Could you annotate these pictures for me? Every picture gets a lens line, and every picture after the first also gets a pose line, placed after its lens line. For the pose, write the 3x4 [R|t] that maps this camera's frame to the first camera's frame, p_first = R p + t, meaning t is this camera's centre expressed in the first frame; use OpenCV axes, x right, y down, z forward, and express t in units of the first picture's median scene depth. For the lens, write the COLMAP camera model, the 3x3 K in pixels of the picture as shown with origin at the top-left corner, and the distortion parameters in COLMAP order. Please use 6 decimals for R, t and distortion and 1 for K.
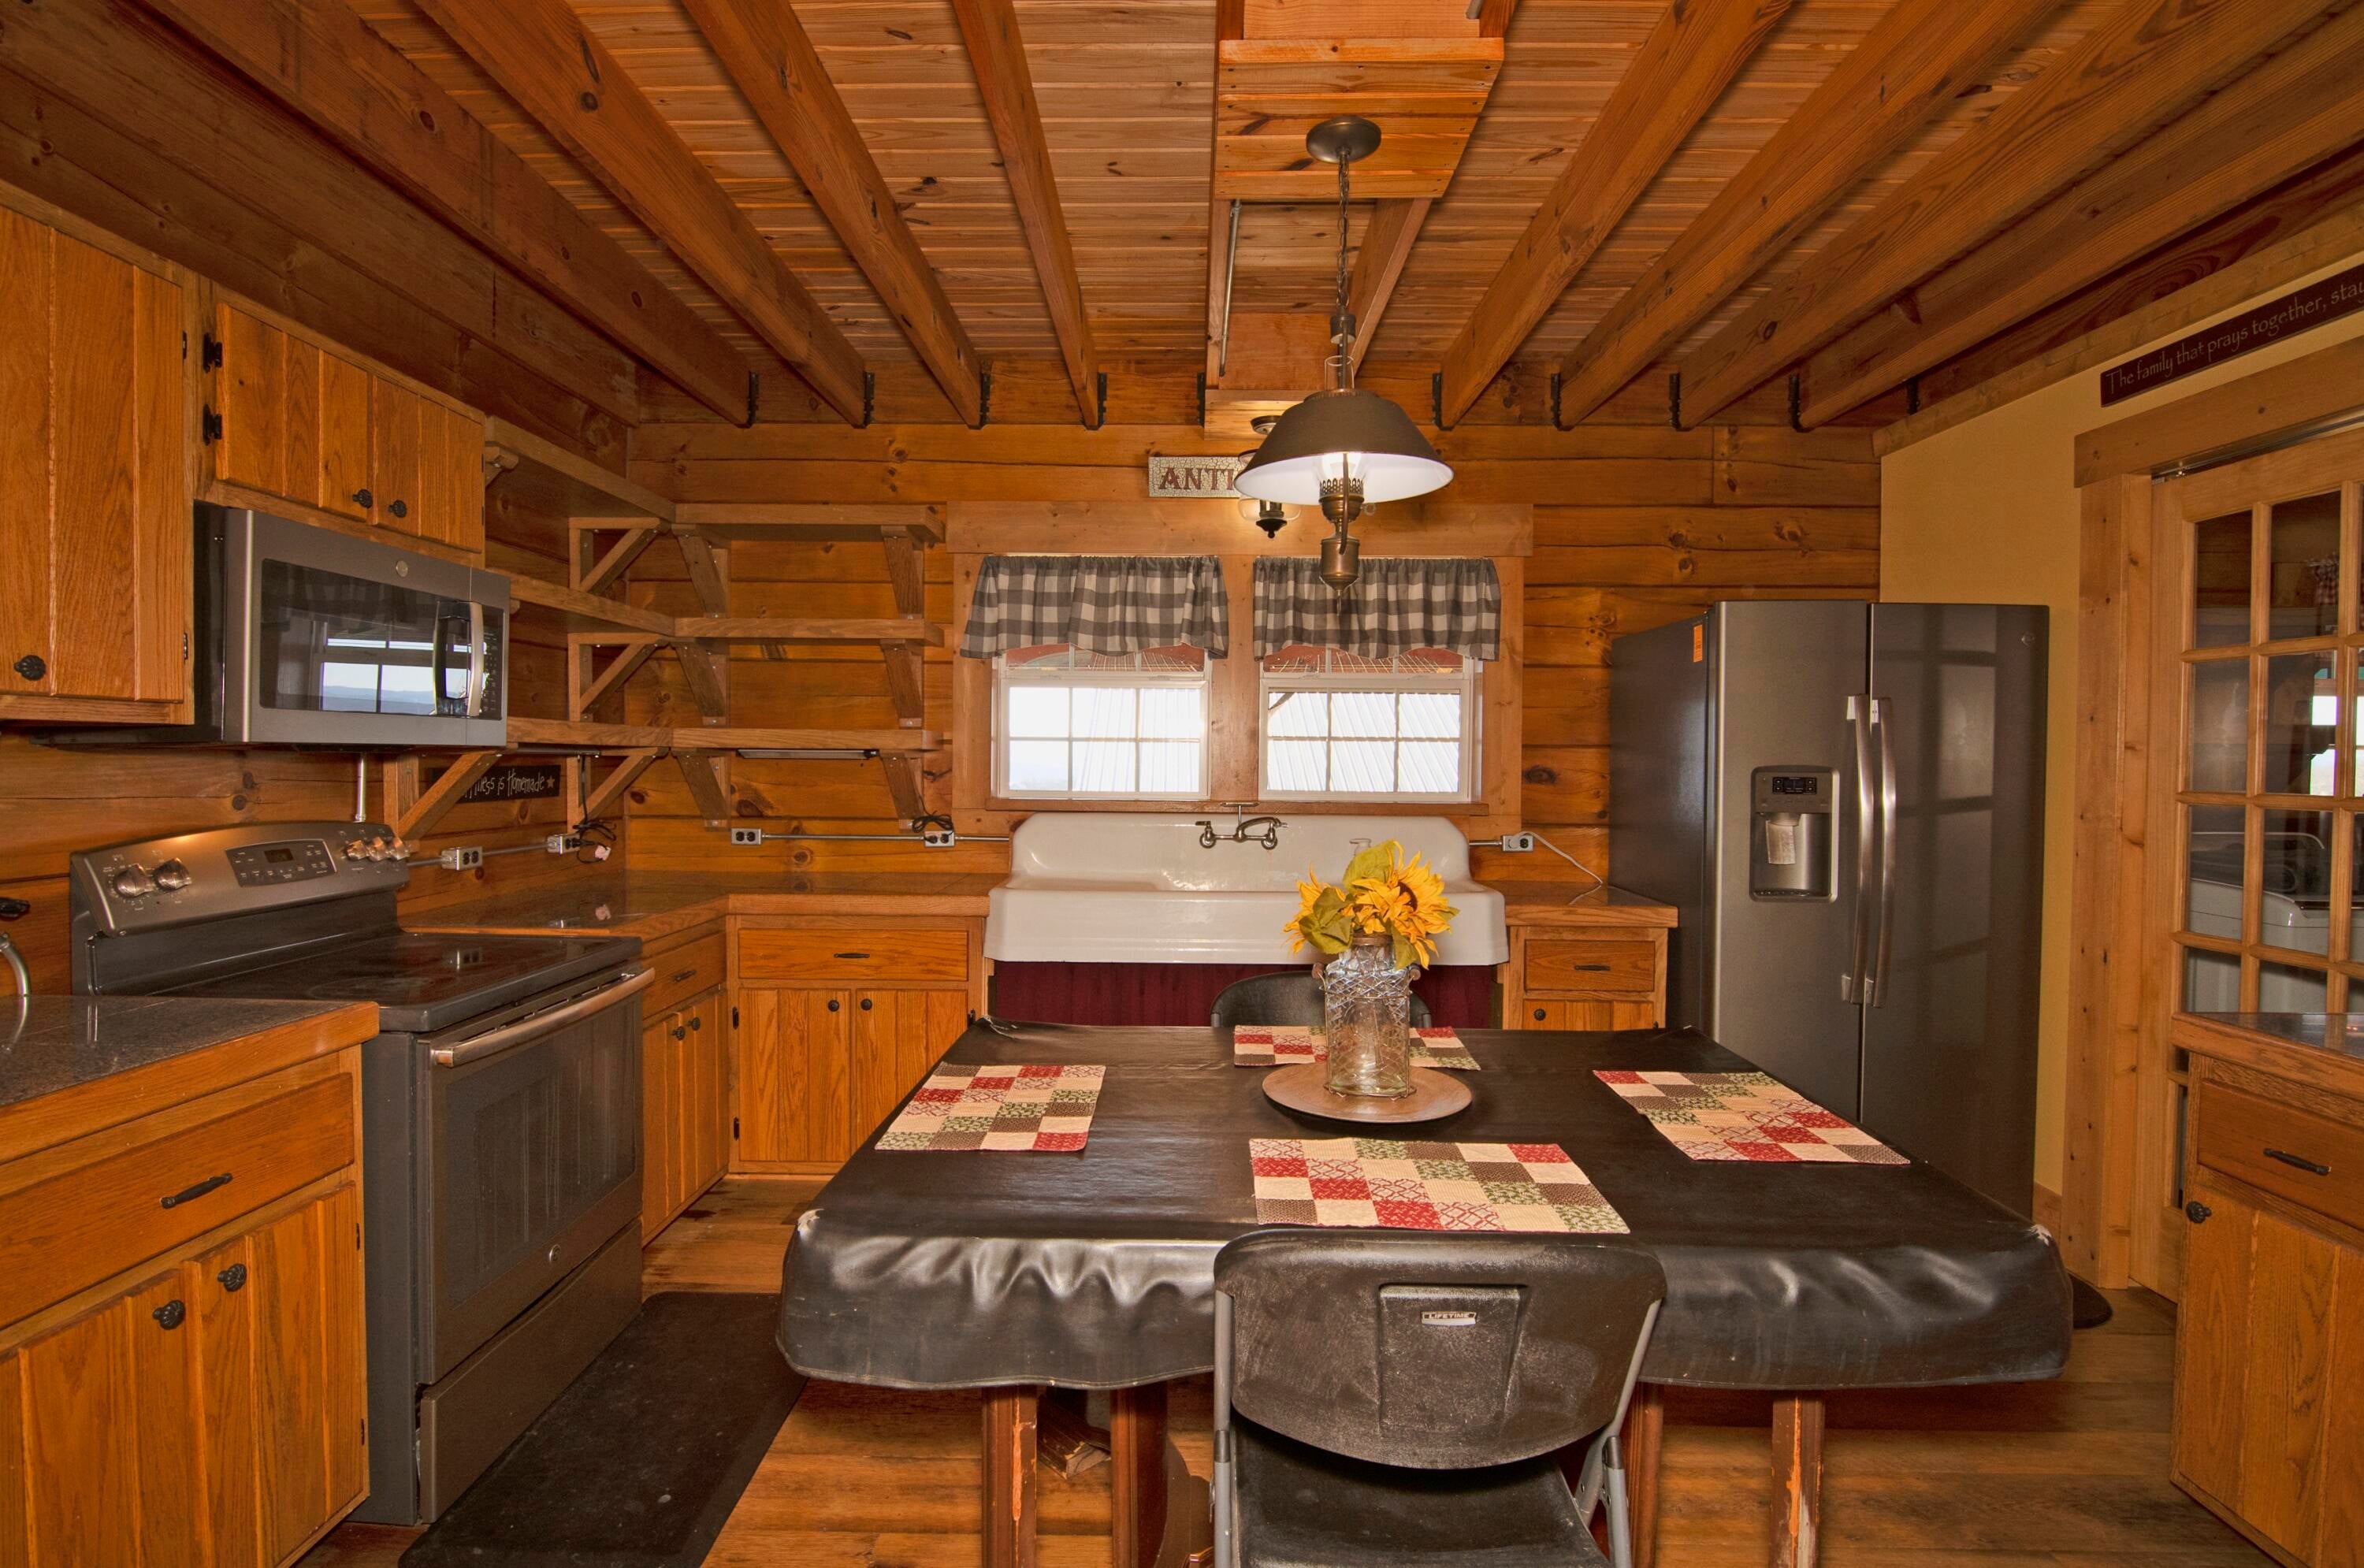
lens RADIAL K [[1112.3, 0, 1182.0], [0, 1112.3, 784.0], [0, 0, 1]] dist [-0.015215, -0.000181]
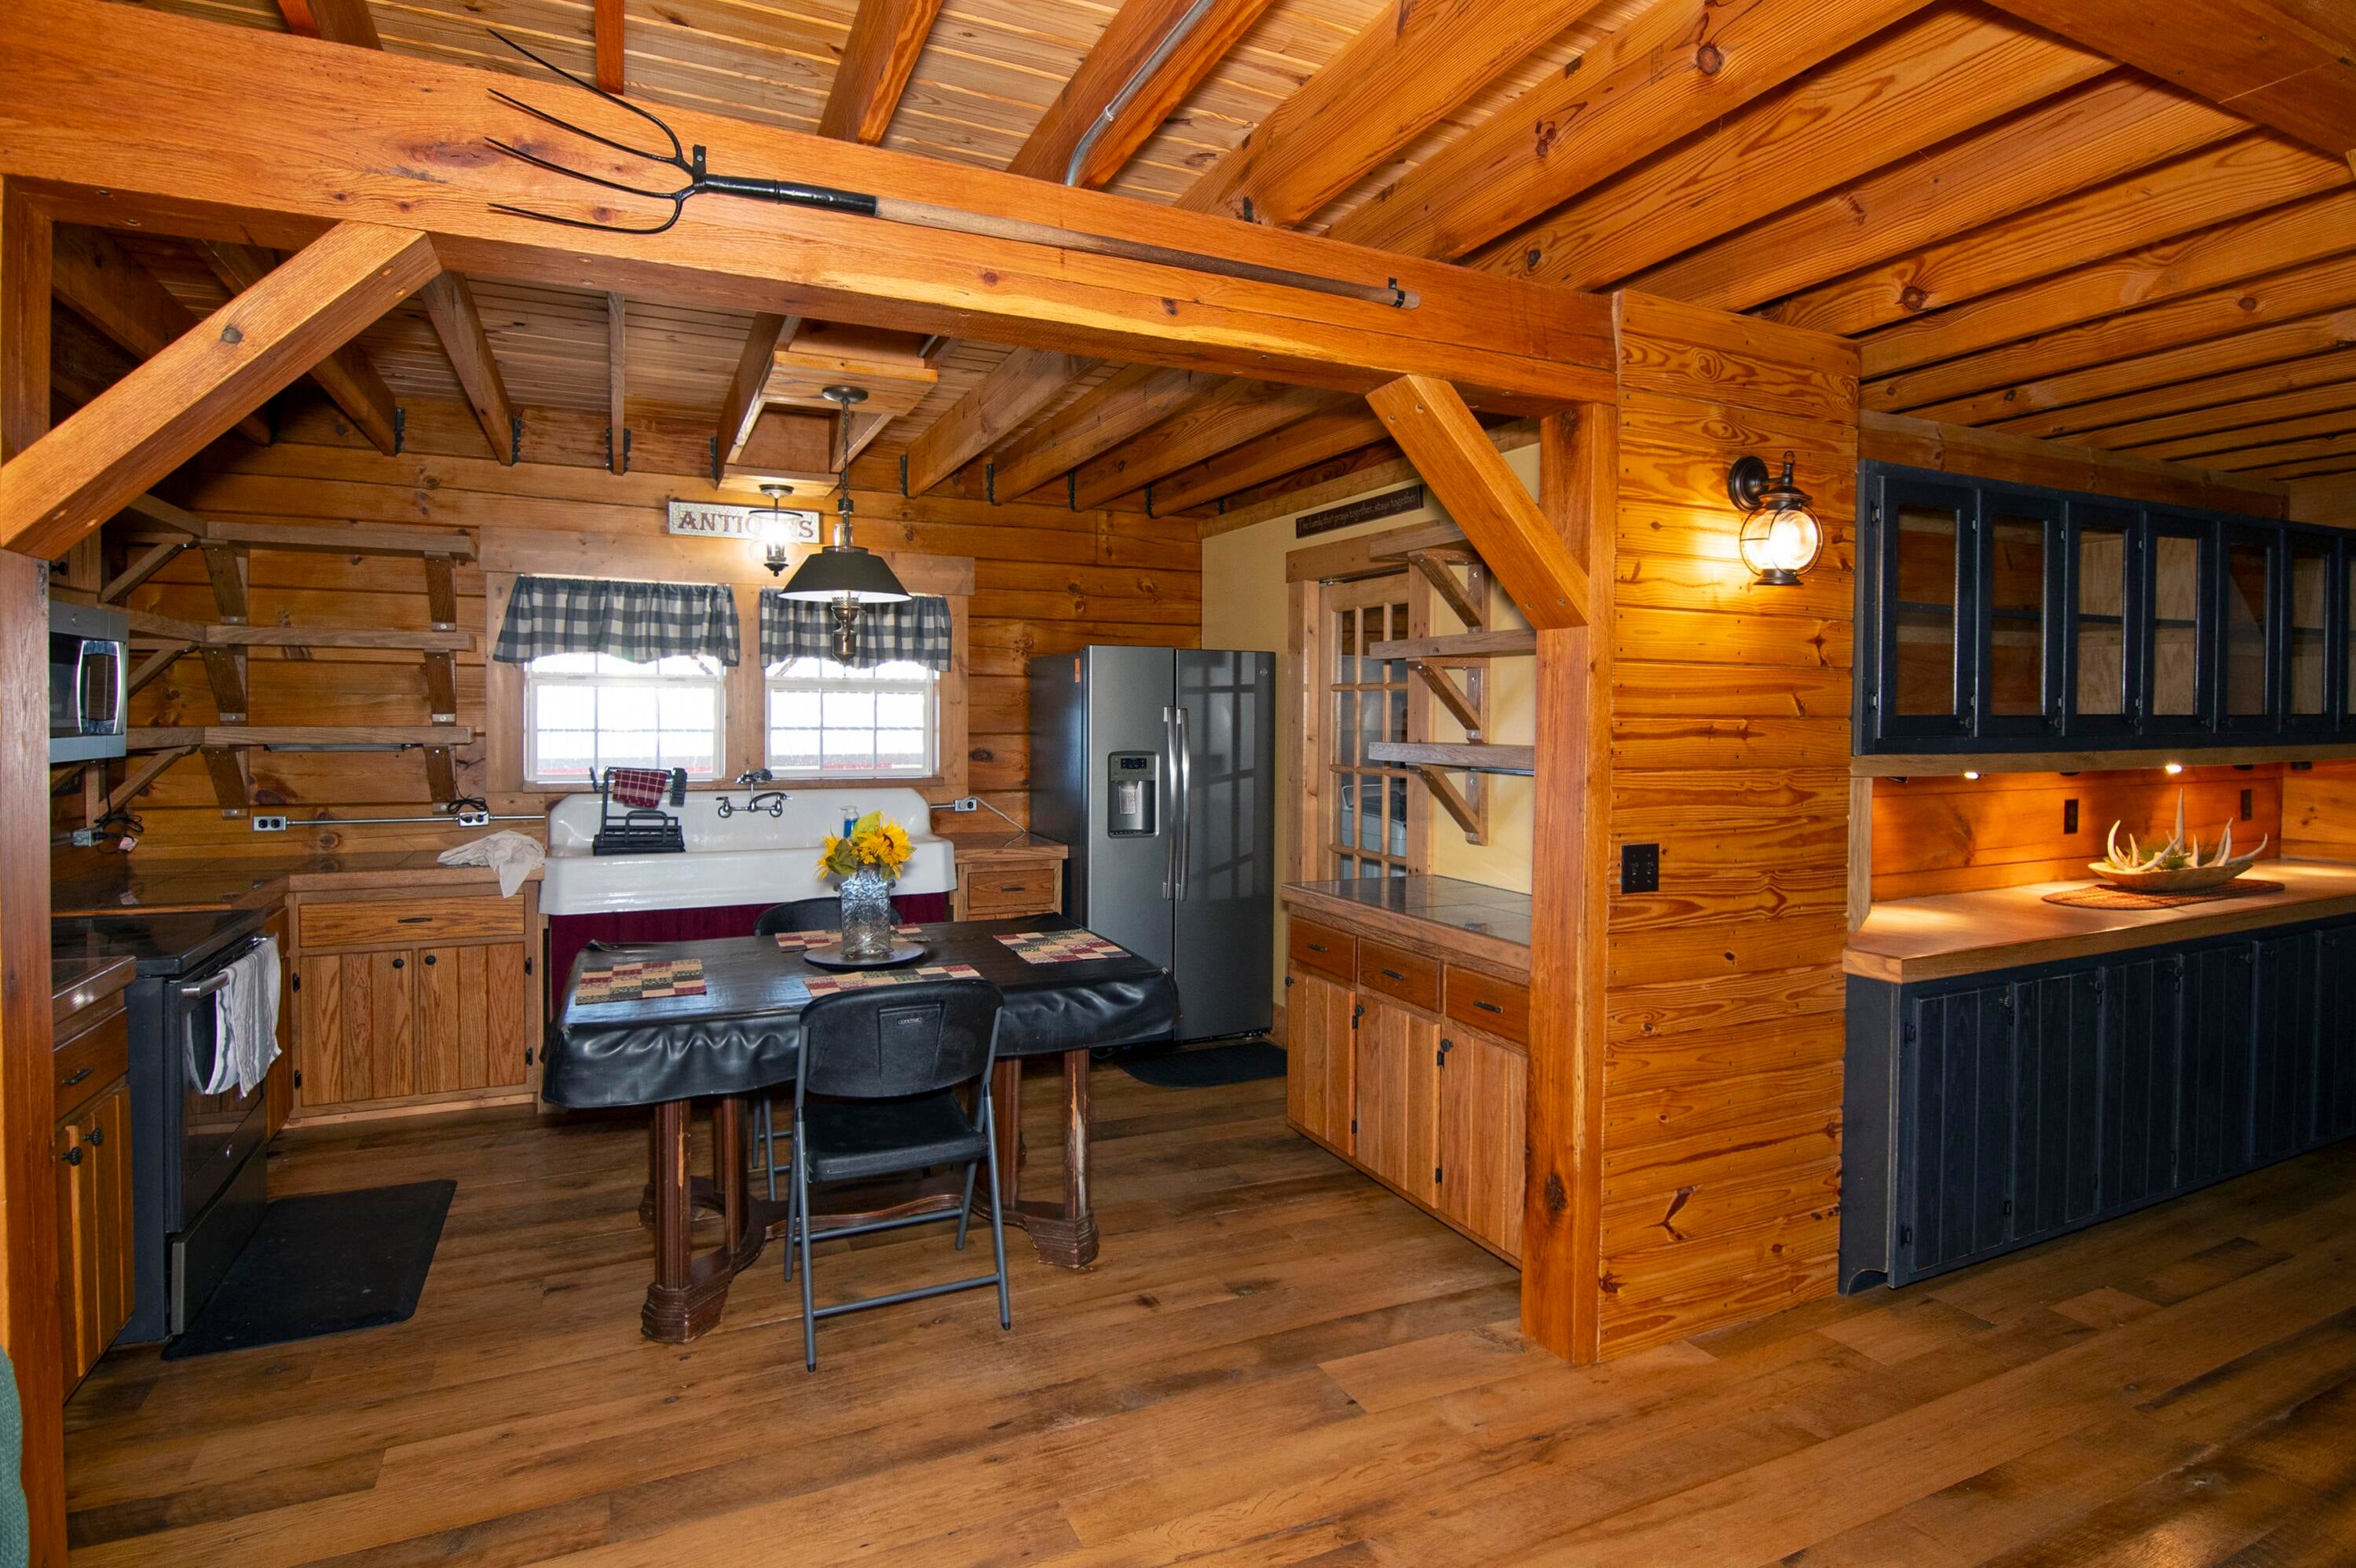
lens RADIAL K [[1209.1, 0, 1181.3], [0, 1209.1, 731.4], [0, 0, 1]] dist [0.004450, -0.015666]
pose [[0.902263, -0.008631, 0.431099, -0.100256], [0.010067, 0.999949, -0.001050, -0.033673], [-0.431068, 0.005287, 0.902304, -0.462291]]
